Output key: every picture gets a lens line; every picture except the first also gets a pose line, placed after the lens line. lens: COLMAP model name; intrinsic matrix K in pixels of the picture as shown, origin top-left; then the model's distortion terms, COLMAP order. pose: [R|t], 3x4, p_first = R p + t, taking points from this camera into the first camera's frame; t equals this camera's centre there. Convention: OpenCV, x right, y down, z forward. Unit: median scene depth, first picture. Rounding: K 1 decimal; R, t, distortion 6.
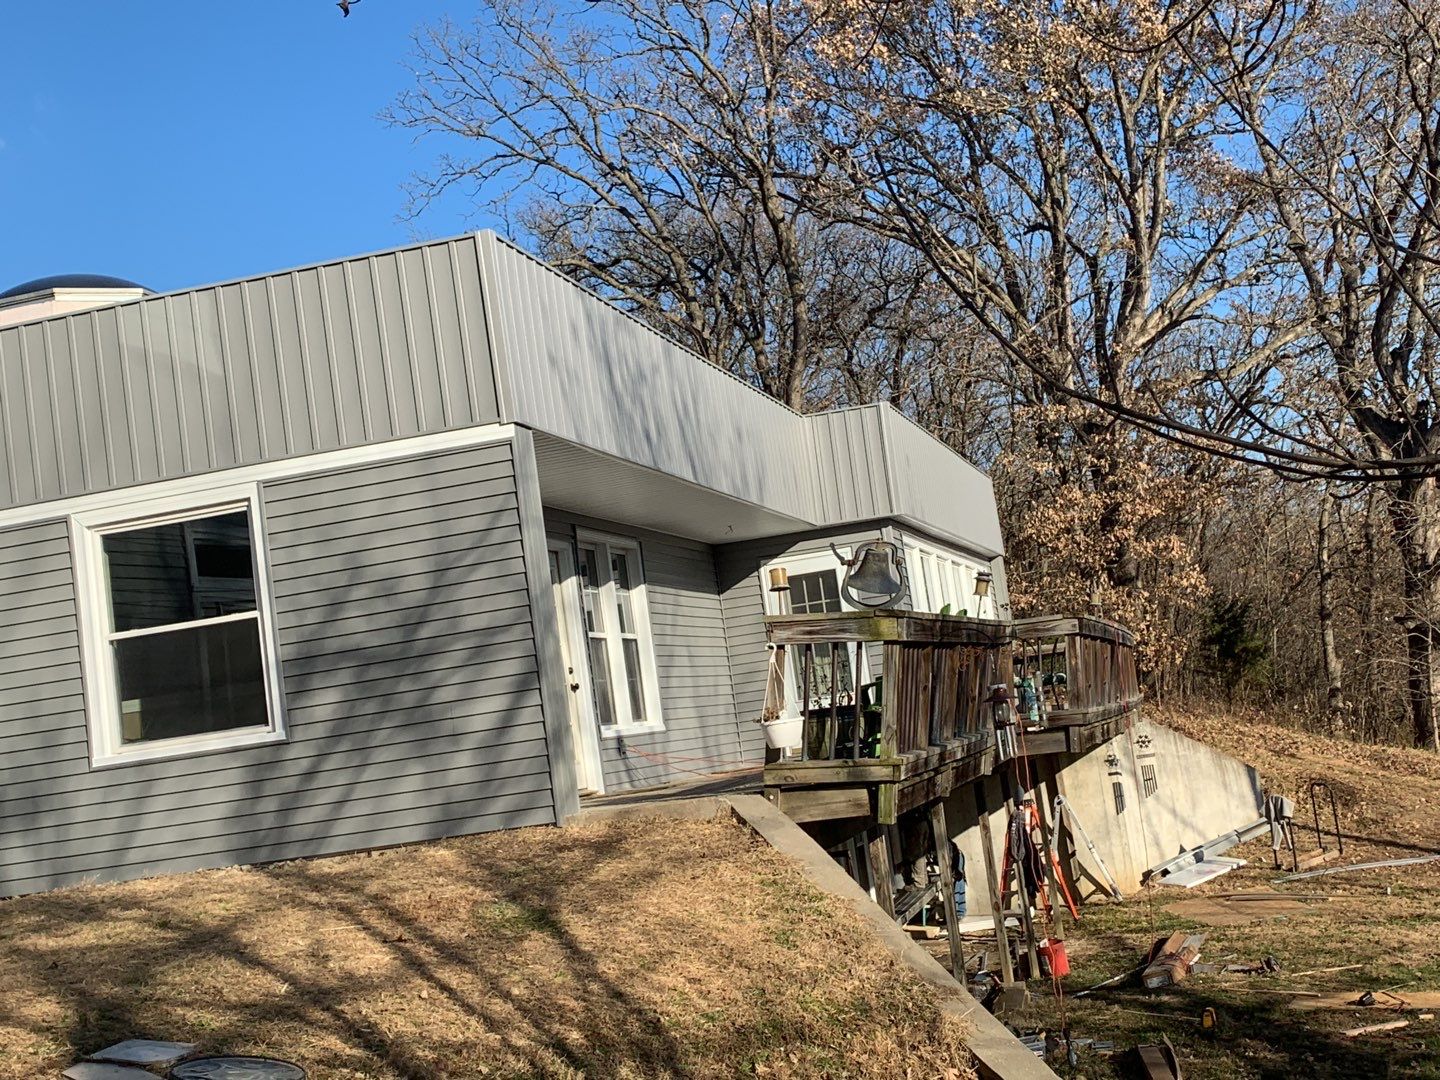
lens RADIAL K [[1917.5, 0, 721.2], [0, 1917.5, 533.7], [0, 0, 1]] dist [0.237161, -0.825148]
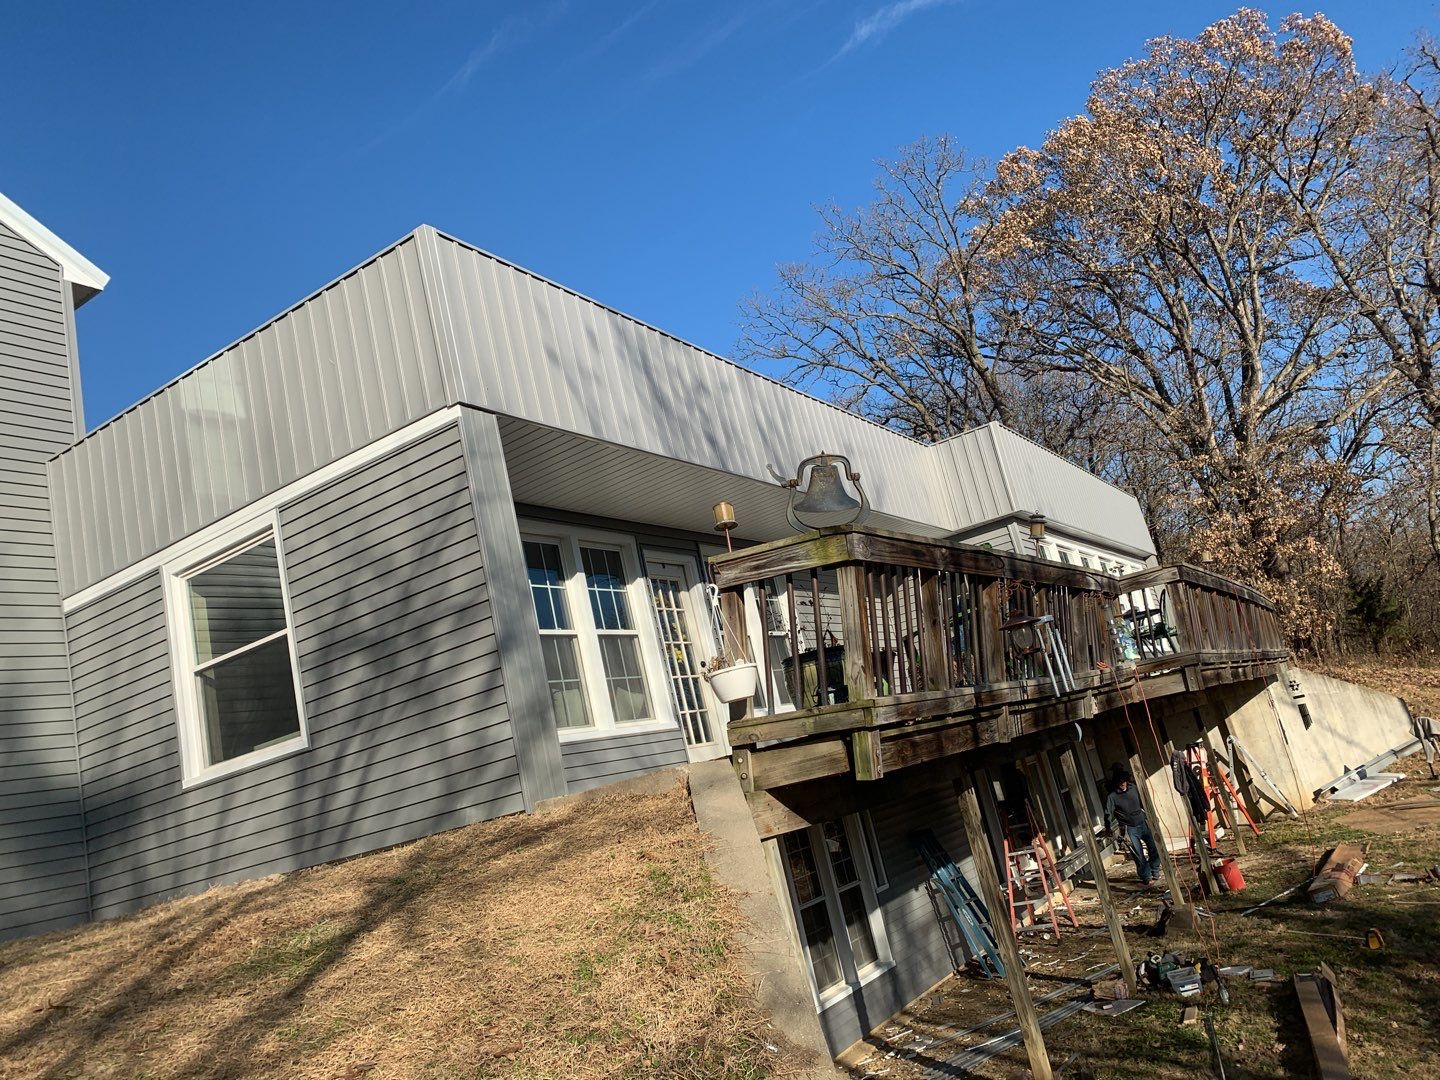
lens RADIAL K [[1097.5, 0, 711.4], [0, 1097.5, 532.8], [0, 0, 1]] dist [0.071227, -0.080563]
pose [[0.952489, -0.146811, -0.266856, 0.095035], [0.125007, 0.987400, -0.097031, 0.047849], [0.277738, 0.059062, 0.958839, 0.299211]]
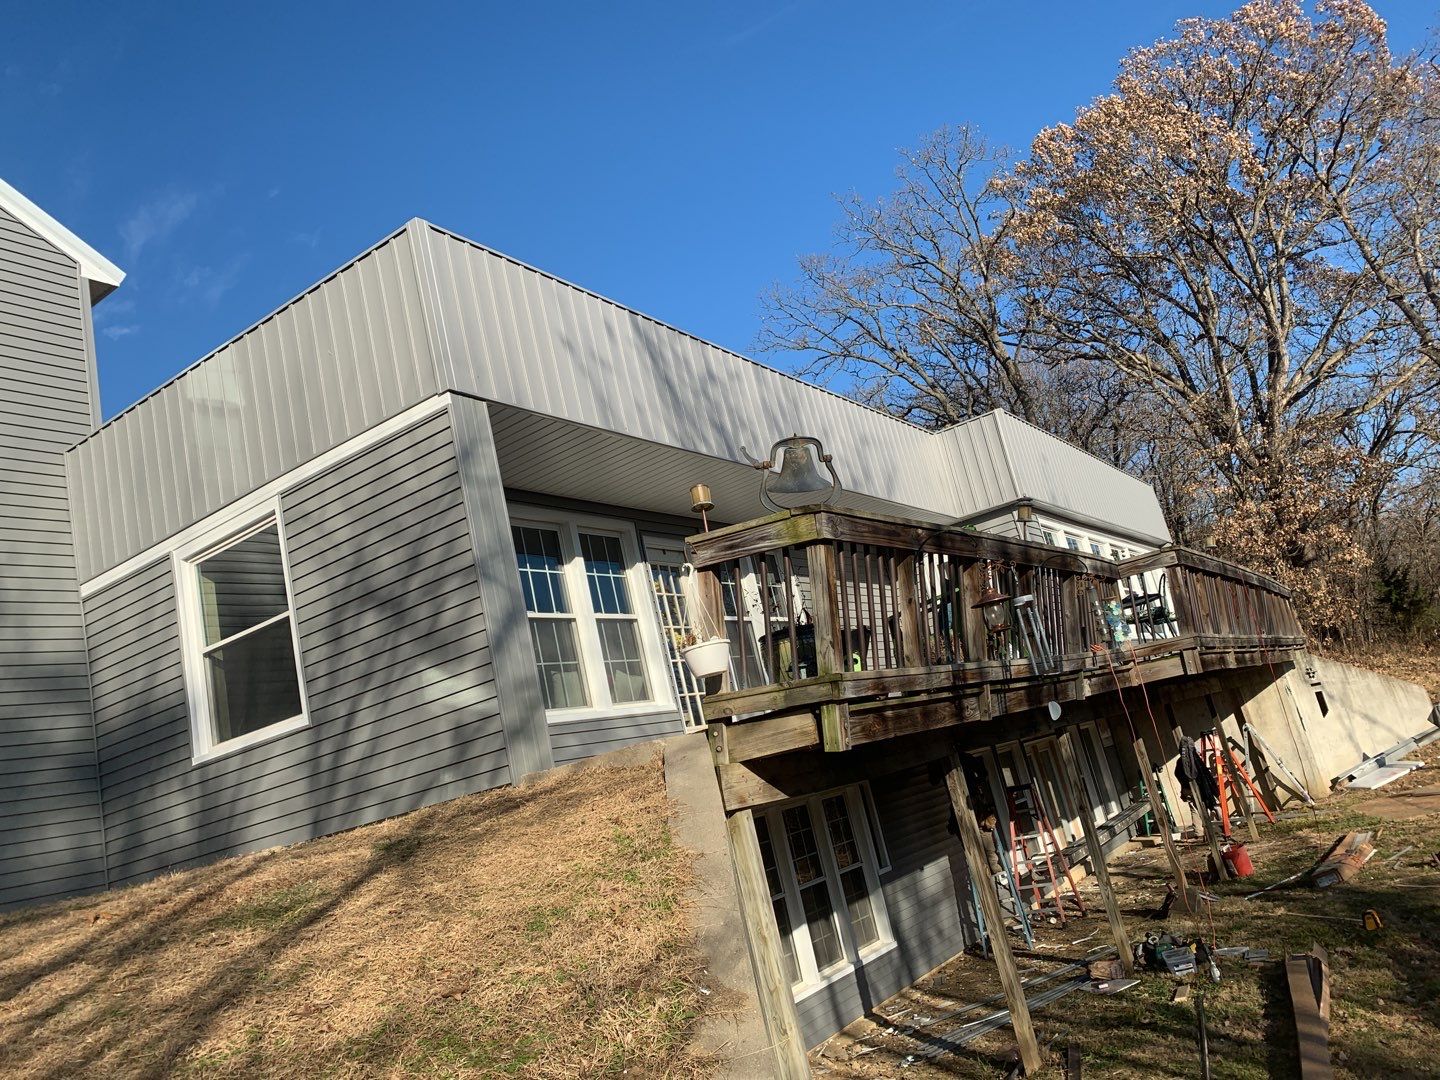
lens RADIAL K [[1095.3, 0, 708.5], [0, 1095.3, 532.3], [0, 0, 1]] dist [0.077072, -0.090196]
pose [[0.943675, -0.149412, -0.295219, 0.110787], [0.126608, 0.987391, -0.095018, 0.053908], [0.305694, 0.052289, 0.950693, 0.295598]]
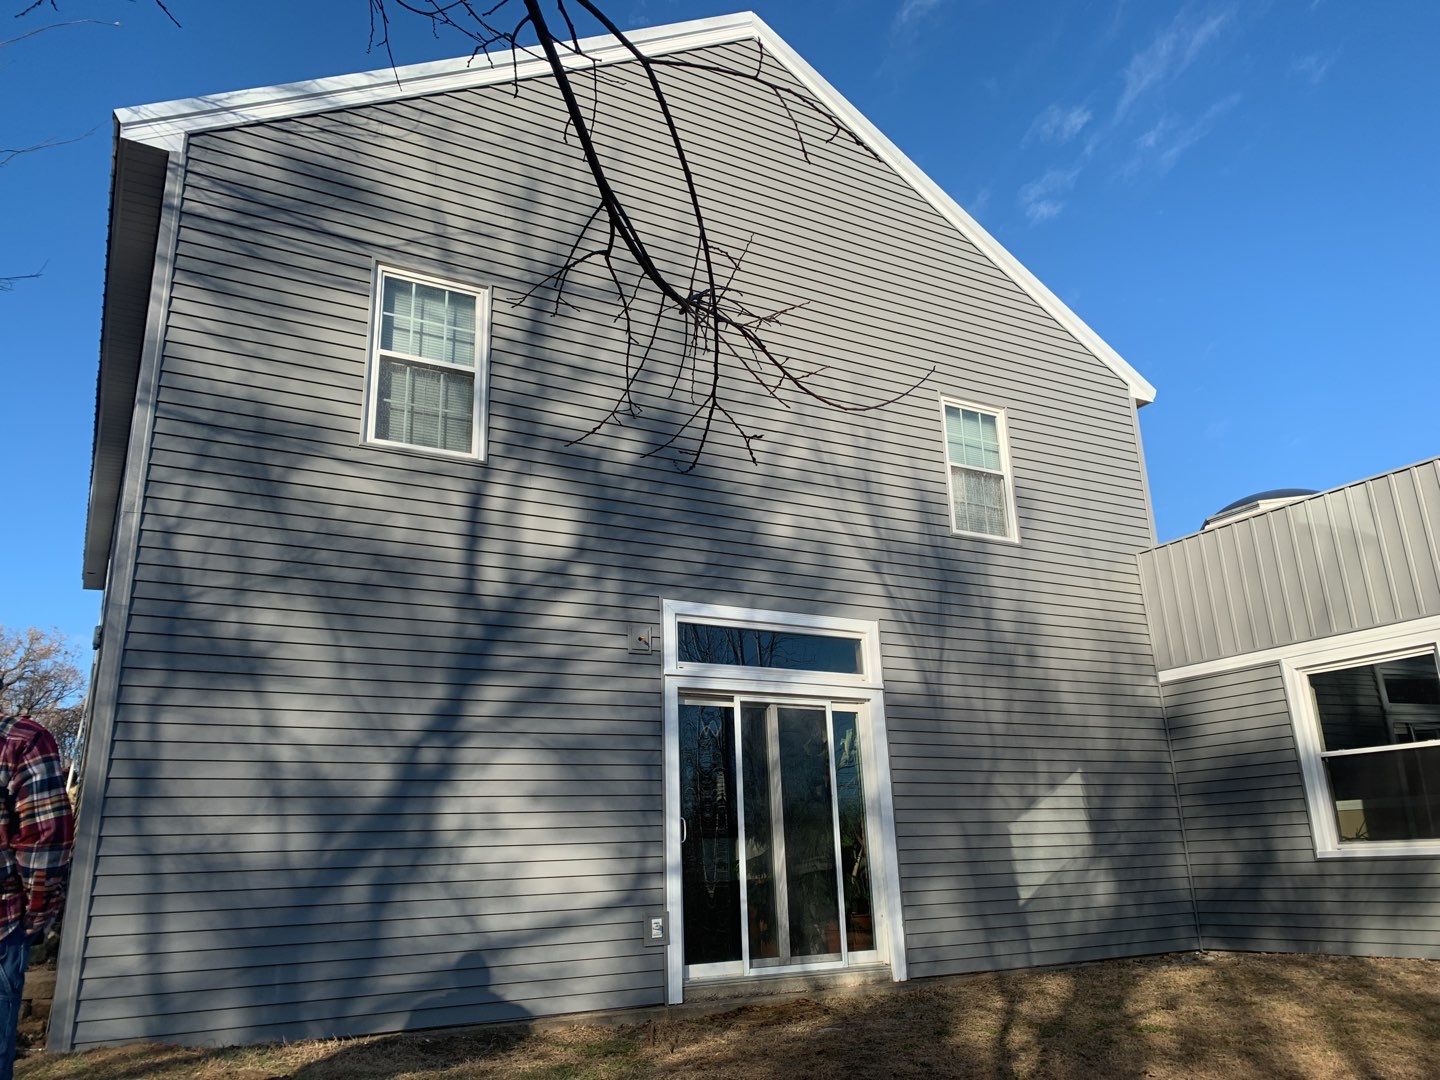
lens RADIAL K [[1105.9, 0, 721.9], [0, 1105.9, 527.2], [0, 0, 1]] dist [0.067789, -0.098055]
pose [[0.704575, -0.103792, -0.701998, -0.037424], [0.016176, 0.991338, -0.130336, -0.003864], [0.709445, 0.080476, 0.700150, 0.121174]]
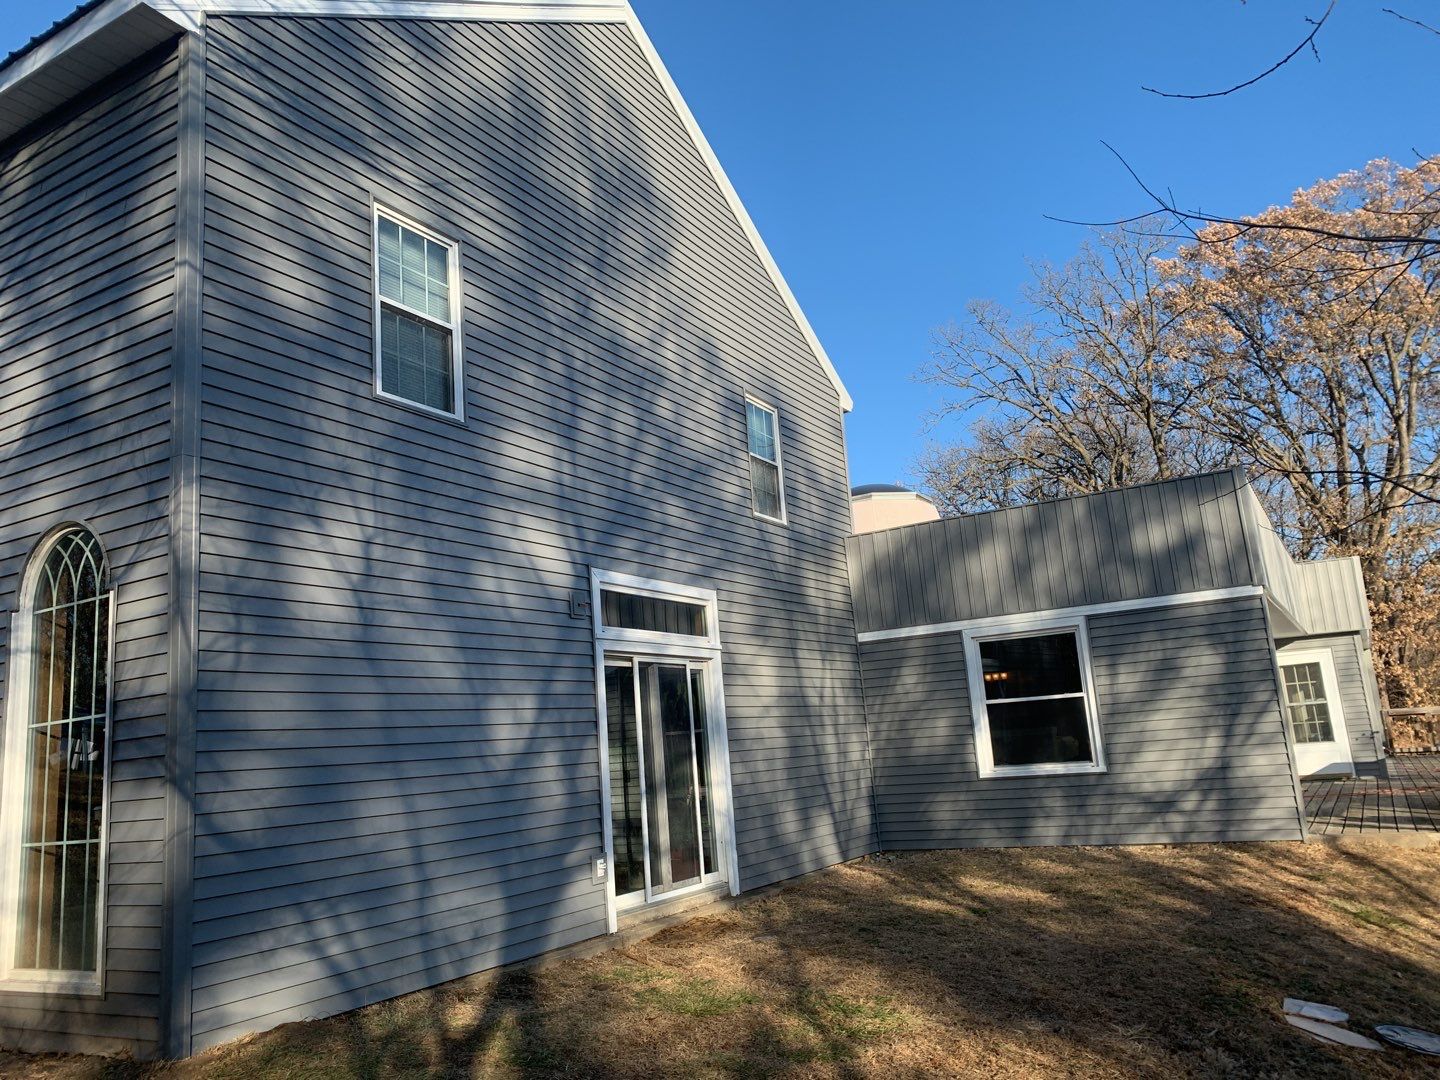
lens RADIAL K [[1096.0, 0, 716.7], [0, 1096.0, 531.1], [0, 0, 1]] dist [0.075795, -0.091012]
pose [[0.962607, 0.008398, -0.270772, -0.179138], [-0.026122, 0.997739, -0.061918, -0.020097], [0.269640, 0.066676, 0.960650, -0.011420]]
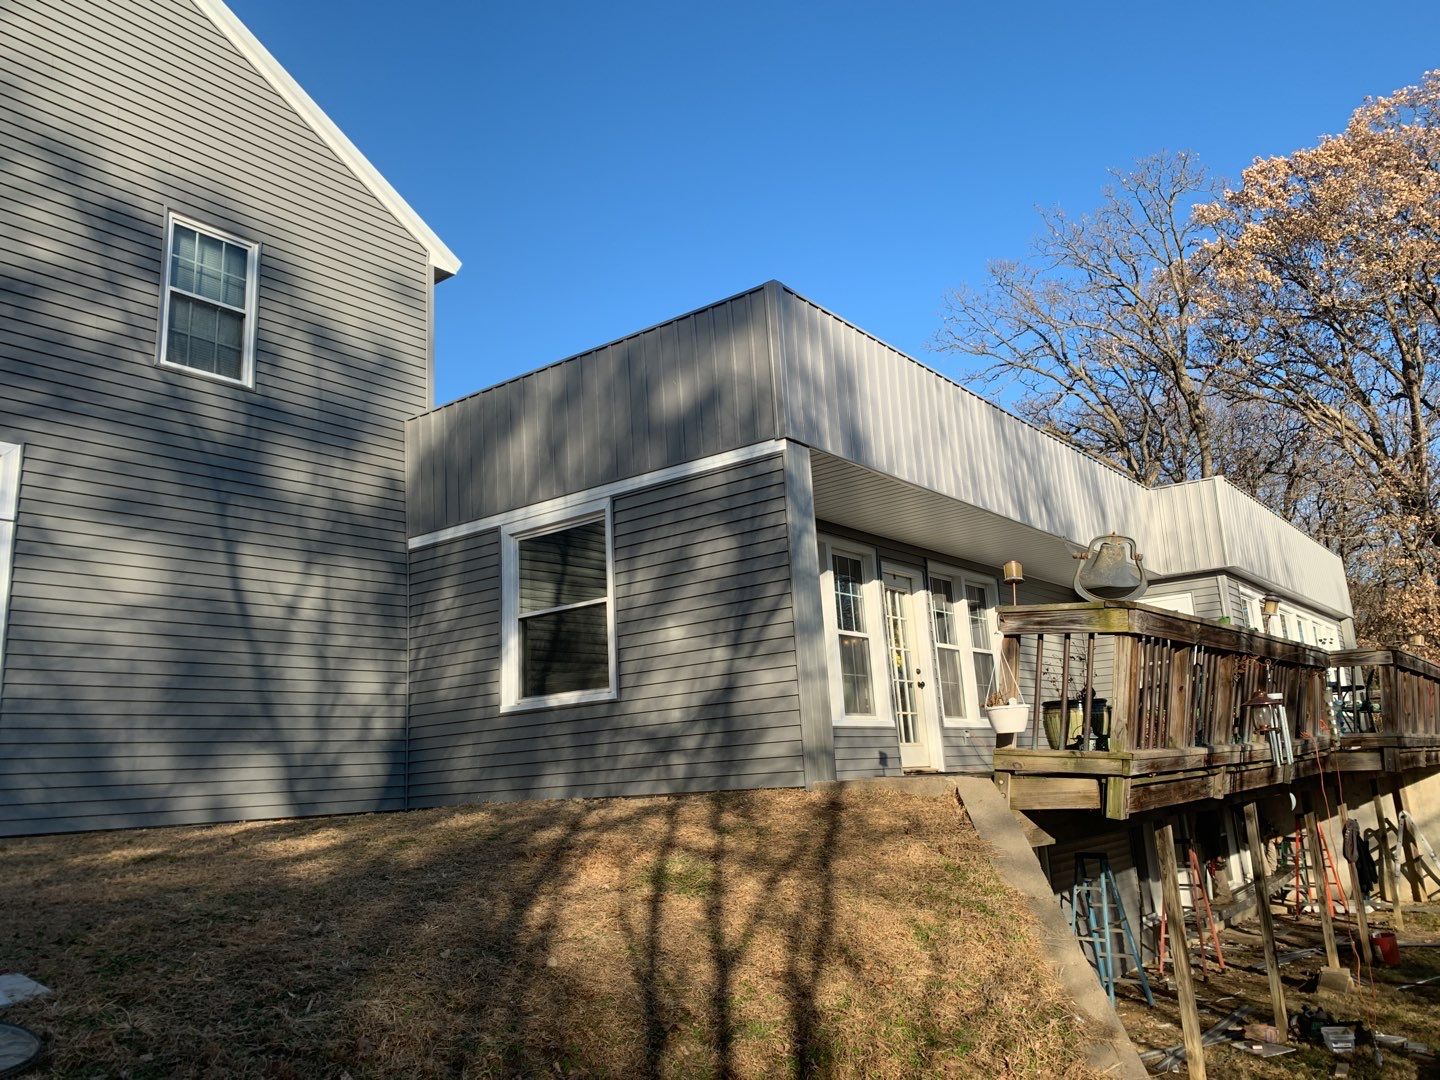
lens RADIAL K [[1105.9, 0, 721.9], [0, 1105.9, 527.2], [0, 0, 1]] dist [0.067789, -0.098055]
pose [[0.922800, -0.003377, -0.385263, 0.069442], [-0.027902, 0.996750, -0.075571, 0.029242], [0.384267, 0.080487, 0.919707, 0.223093]]
